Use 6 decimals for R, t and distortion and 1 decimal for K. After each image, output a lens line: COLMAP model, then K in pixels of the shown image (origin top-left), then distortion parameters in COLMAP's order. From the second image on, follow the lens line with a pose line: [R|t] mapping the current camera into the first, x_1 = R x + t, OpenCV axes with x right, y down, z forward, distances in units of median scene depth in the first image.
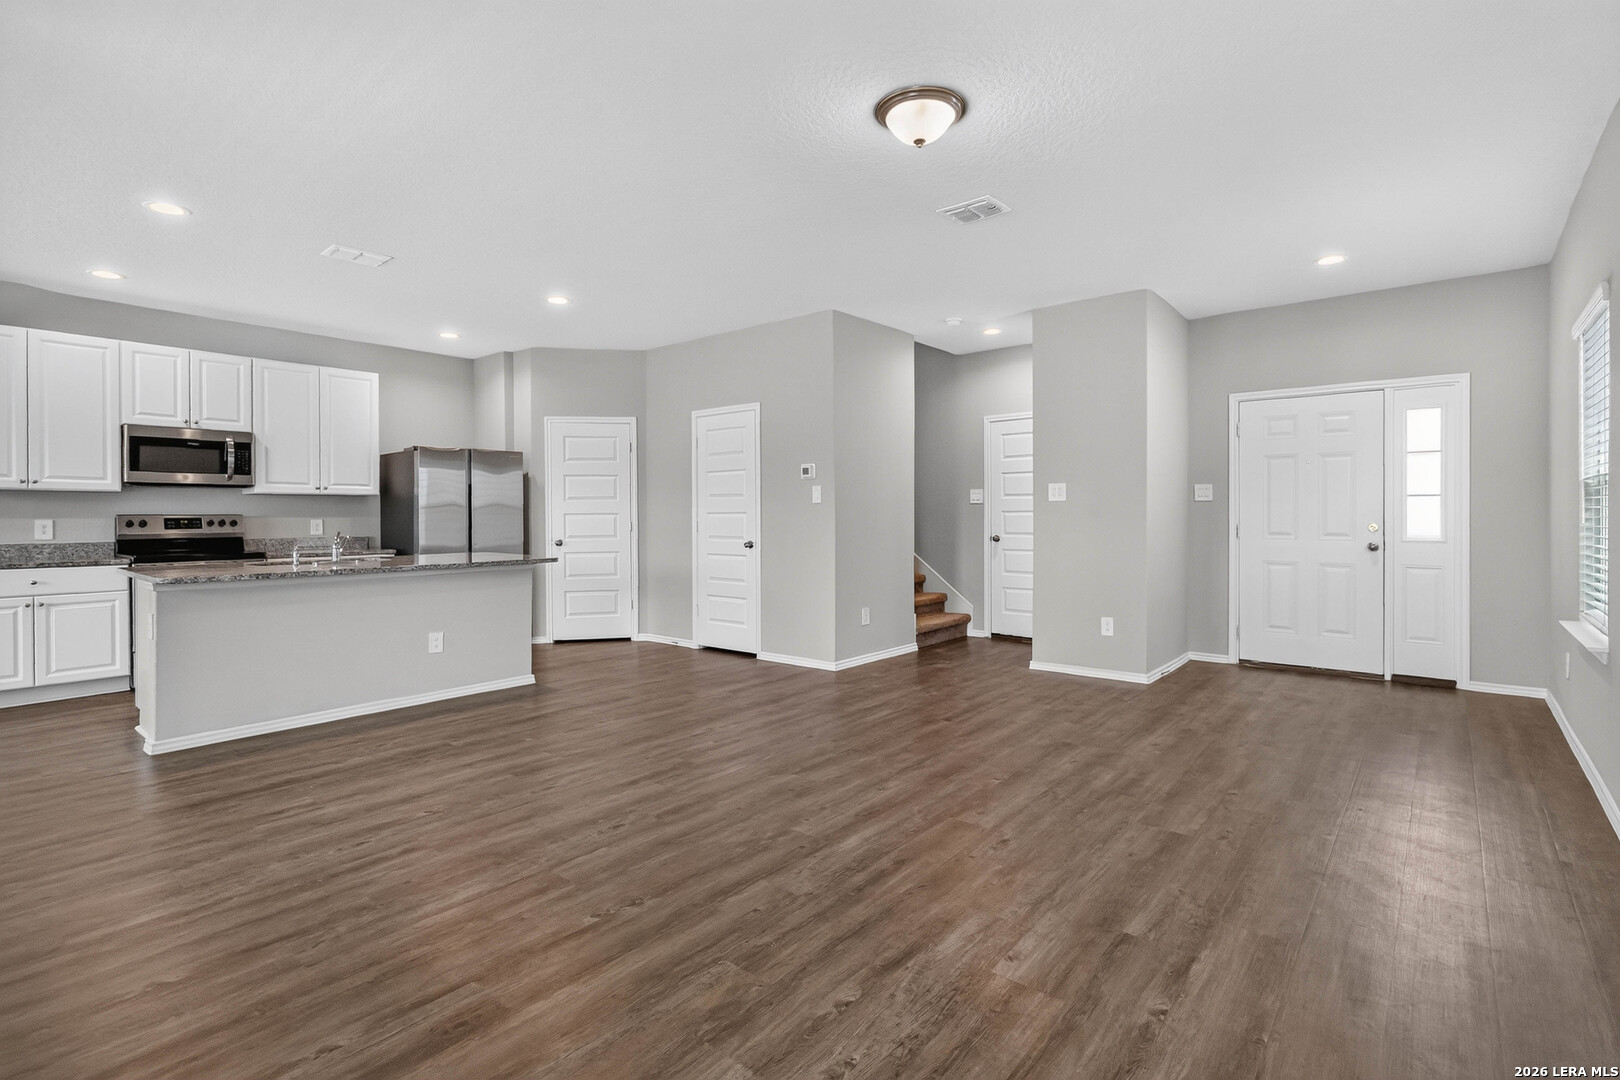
lens RADIAL K [[771.7, 0, 831.7], [0, 771.7, 518.7], [0, 0, 1]] dist [-0.008355, 0.005025]
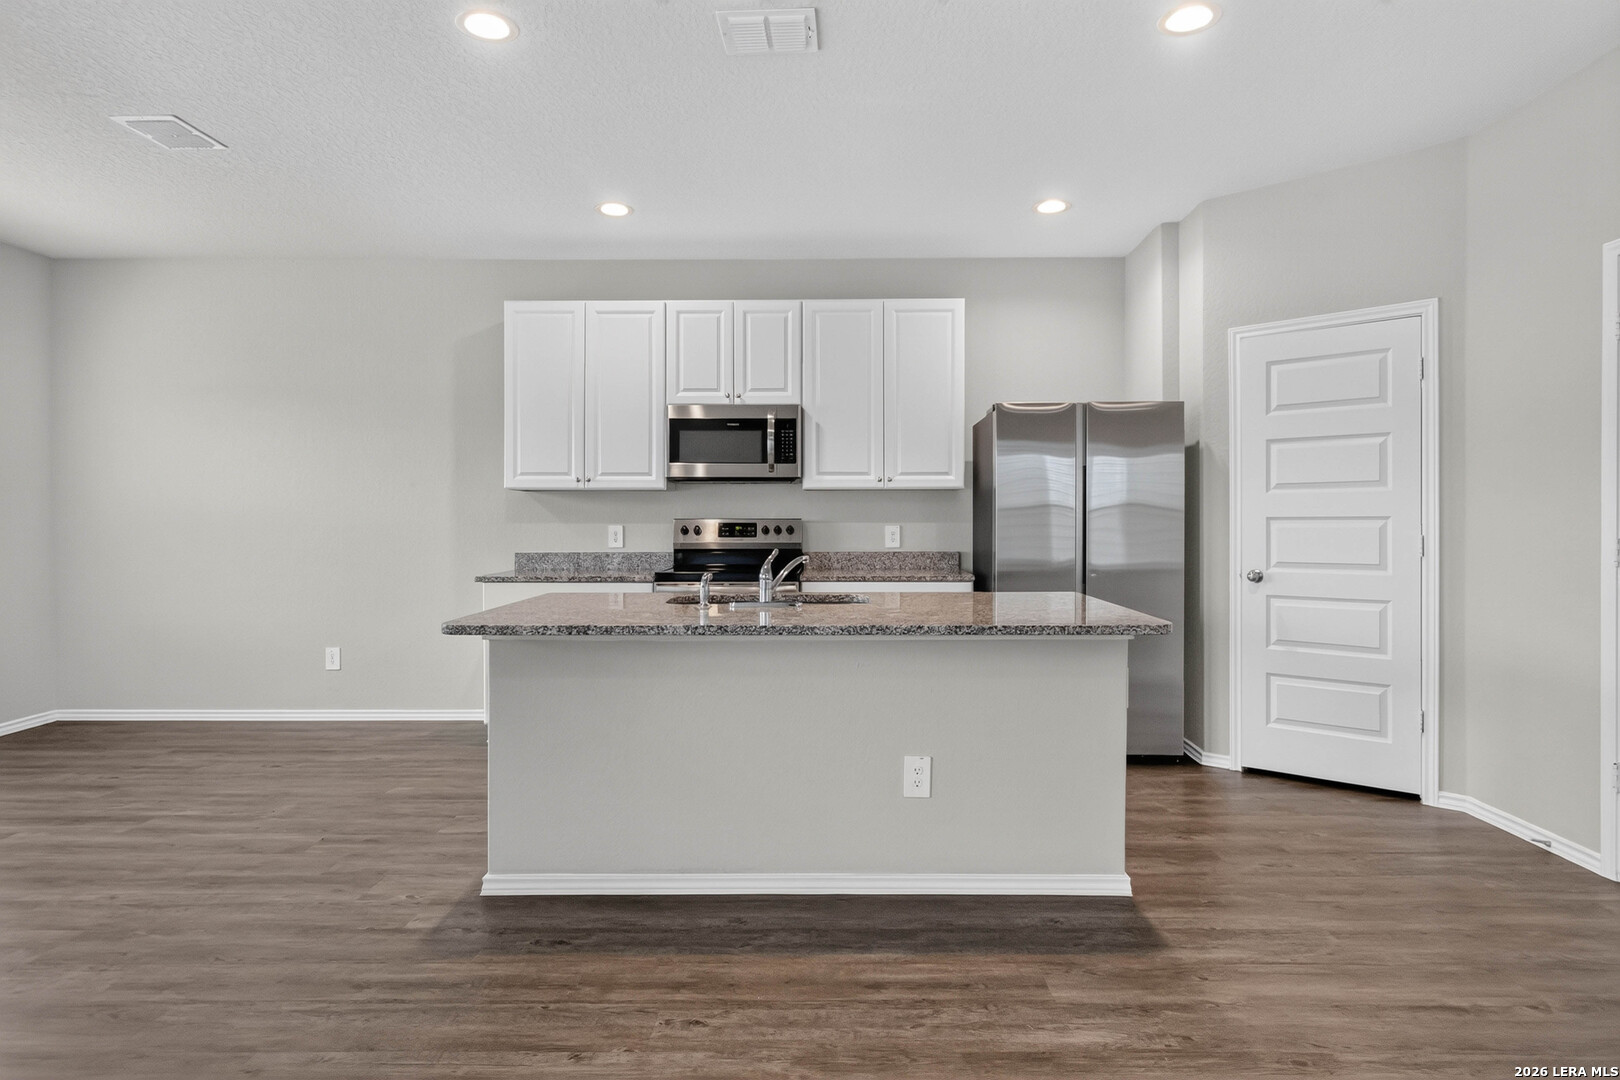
lens RADIAL K [[901.0, 0, 813.8], [0, 901.0, 534.5], [0, 0, 1]] dist [0.008149, -0.002726]
pose [[0.610925, 0.017602, -0.791492, -0.079321], [-0.004350, 0.999812, 0.018877, -0.006687], [0.791676, -0.008090, 0.610887, 0.507177]]
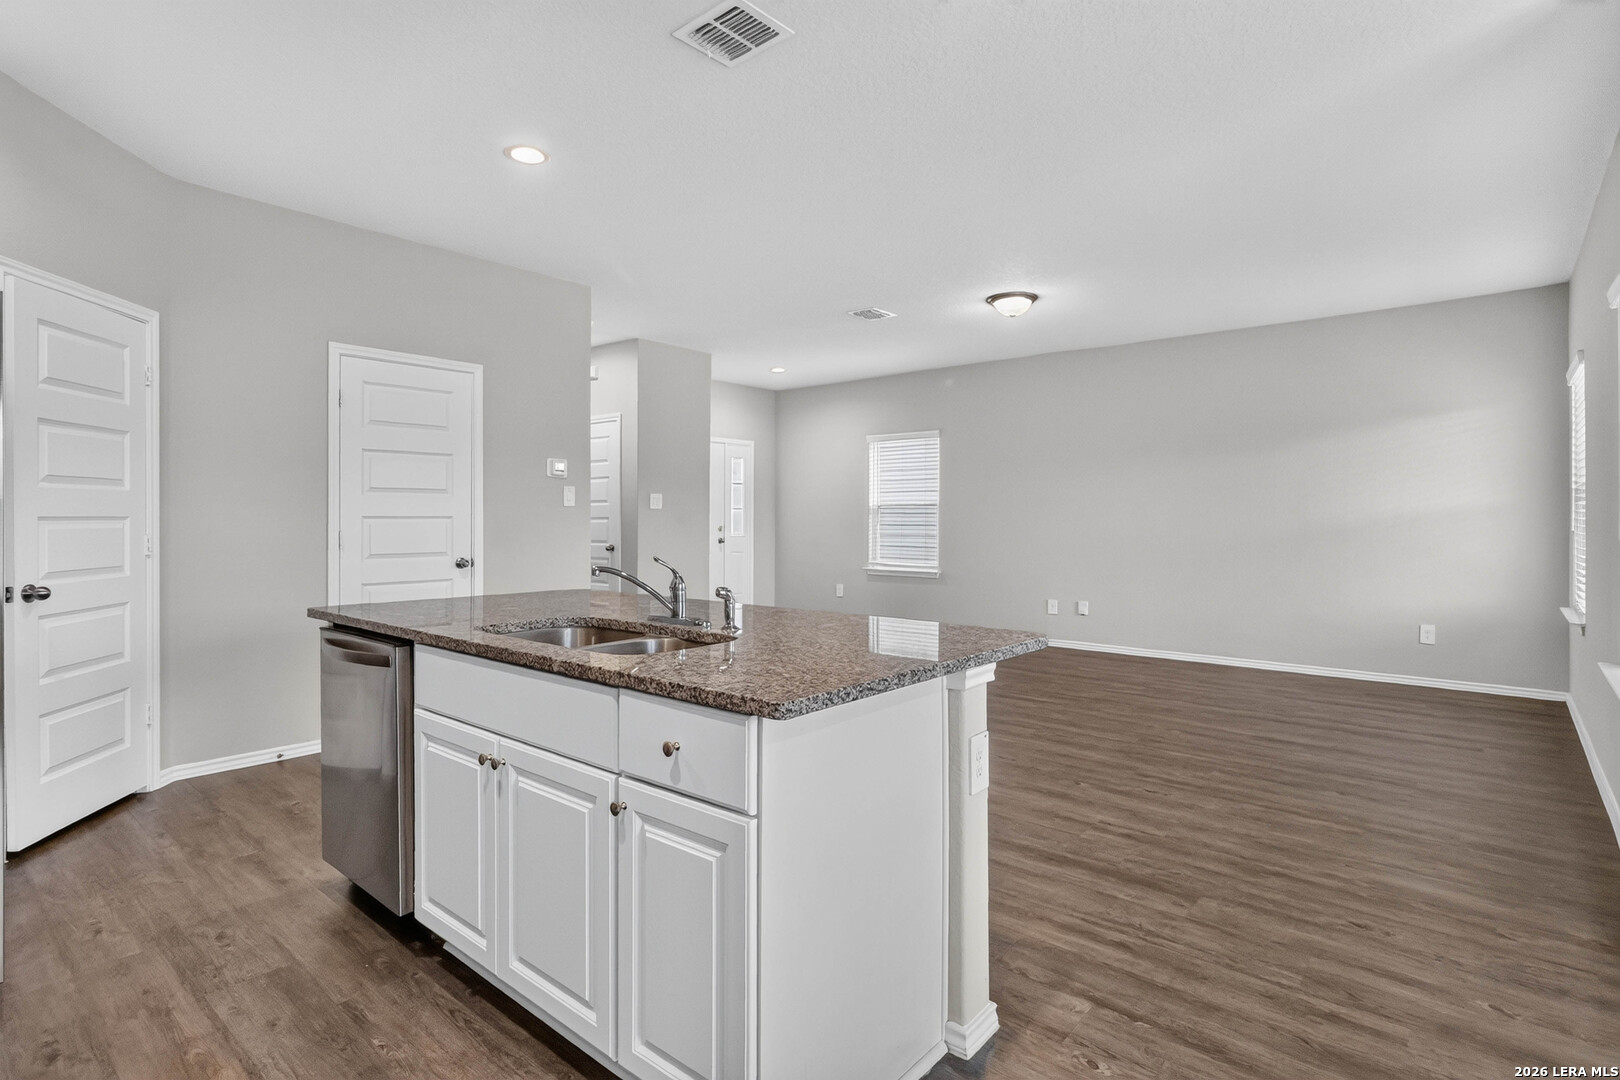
lens RADIAL K [[779.1, 0, 833.2], [0, 779.1, 532.3], [0, 0, 1]] dist [-0.005116, -0.000423]
pose [[0.014786, -0.015022, 0.999778, -0.907638], [0.004795, 0.999877, 0.014952, -0.003592], [-0.999879, 0.004573, 0.014856, 0.729175]]
